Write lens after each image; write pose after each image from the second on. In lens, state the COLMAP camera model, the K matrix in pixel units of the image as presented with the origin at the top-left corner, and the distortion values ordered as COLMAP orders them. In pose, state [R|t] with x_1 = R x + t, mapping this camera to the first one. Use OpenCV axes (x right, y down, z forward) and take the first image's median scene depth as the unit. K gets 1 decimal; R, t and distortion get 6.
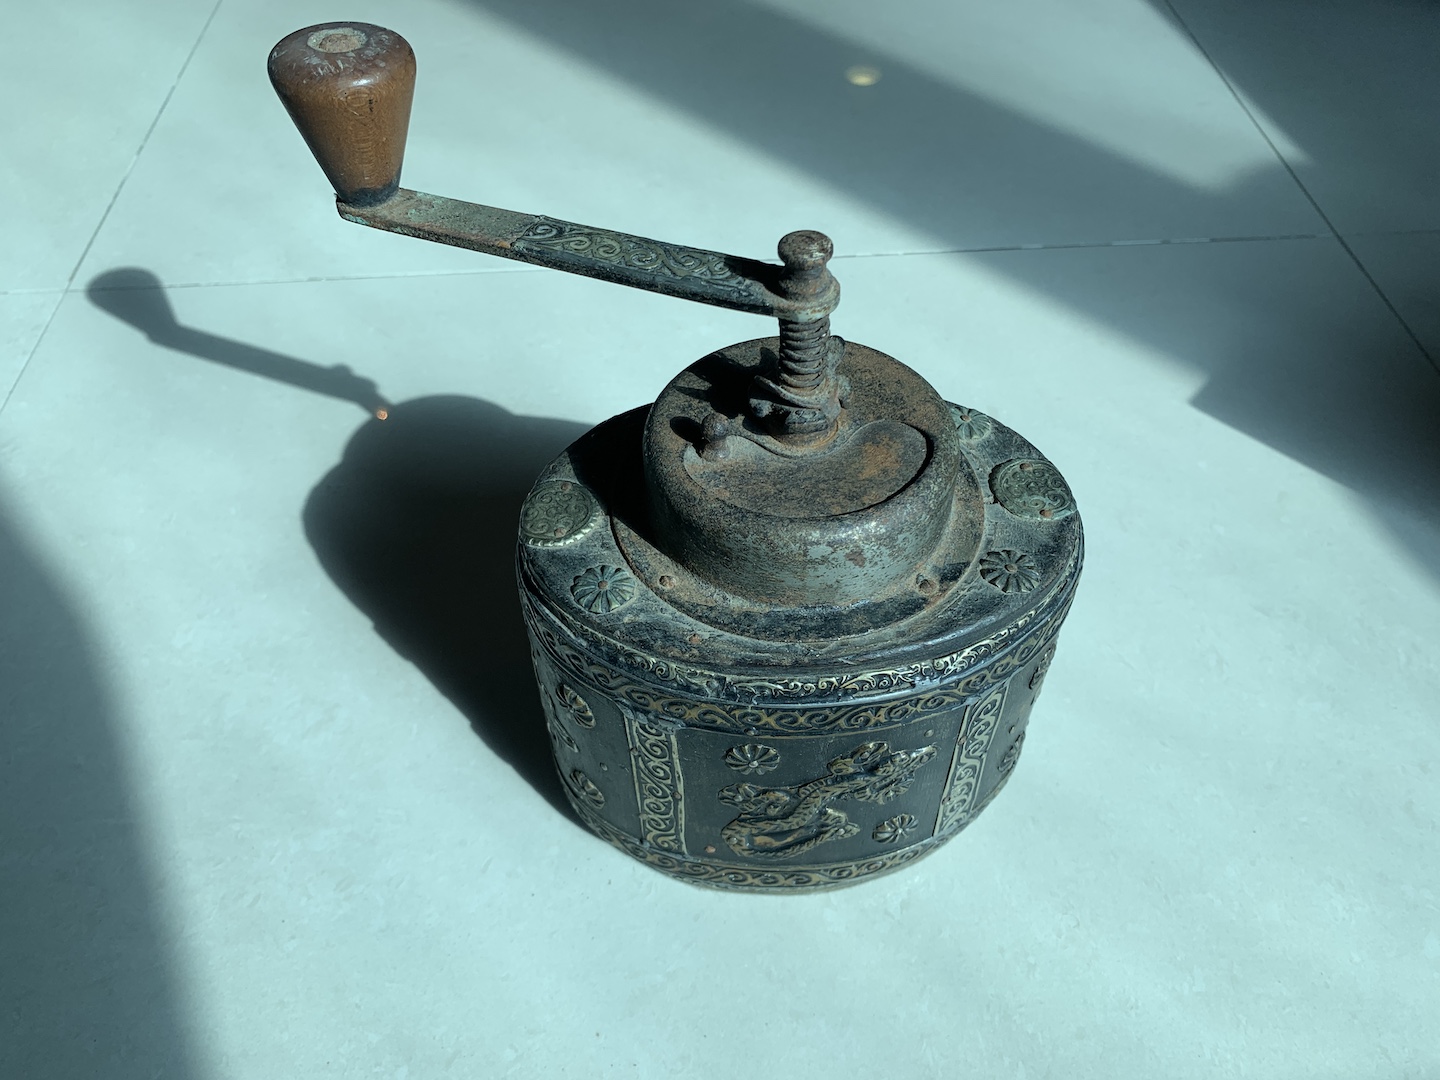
lens RADIAL K [[1117.8, 0, 725.0], [0, 1117.8, 538.1], [0, 0, 1]] dist [-0.016734, 0.012352]
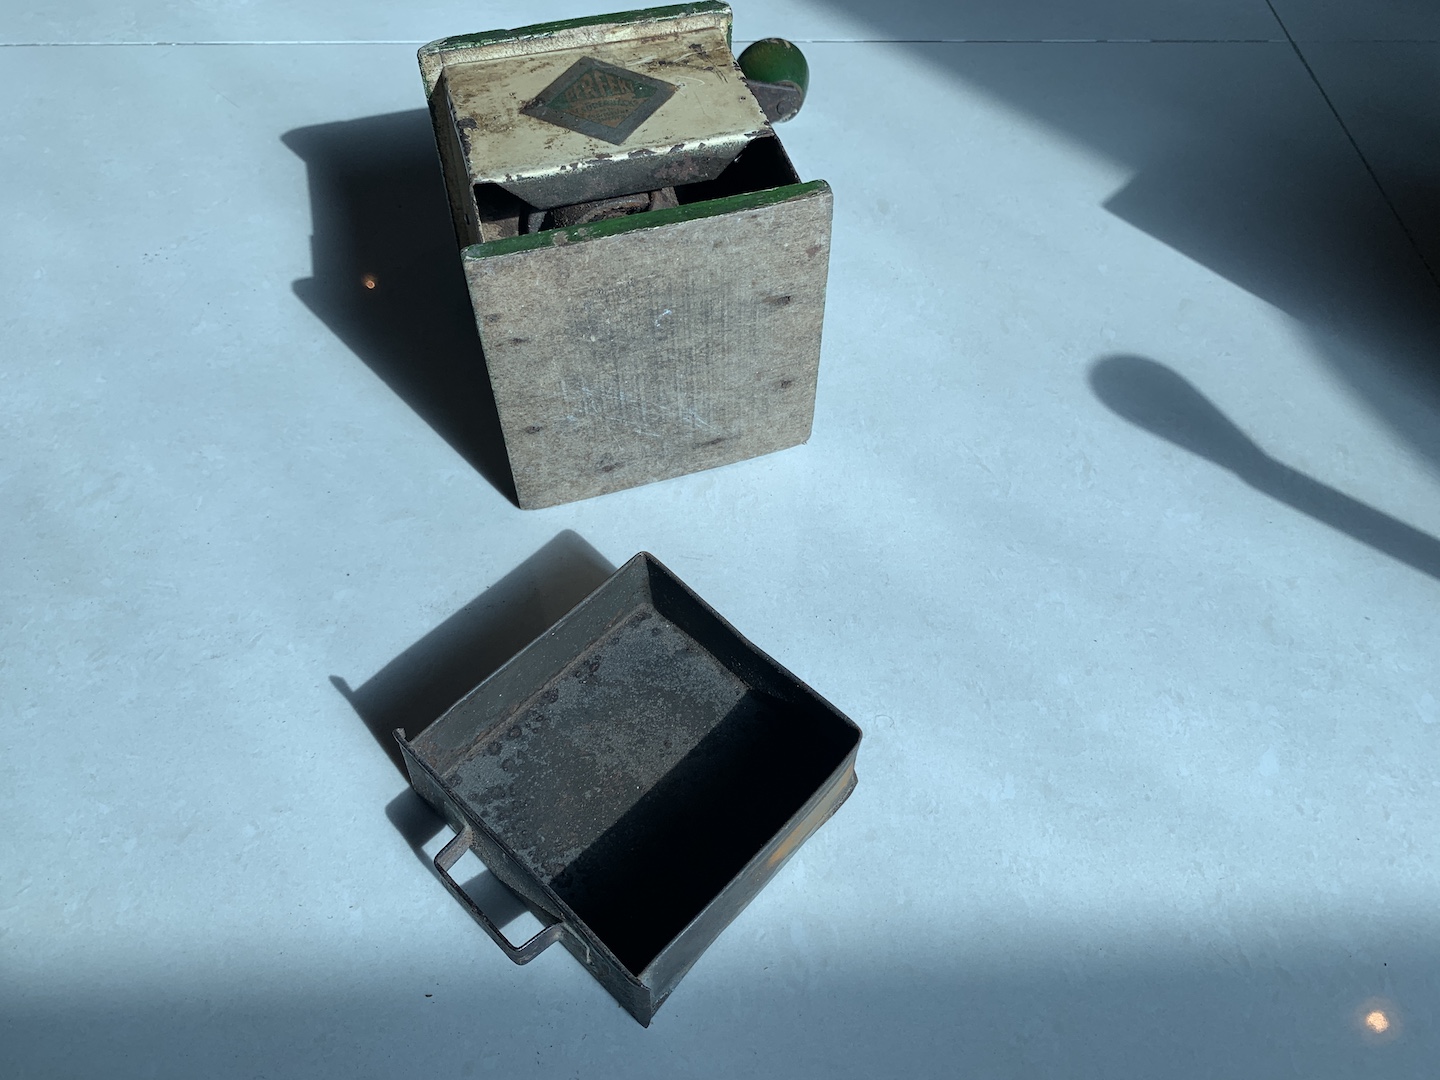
lens RADIAL K [[1117.8, 0, 723.5], [0, 1117.8, 531.7], [0, 0, 1]] dist [-0.016734, 0.012352]
pose [[0.999217, 0.039562, -0.000676, 0.164335], [-0.039349, 0.995332, 0.088129, 0.104058], [0.004160, -0.088033, 0.996109, 0.090930]]
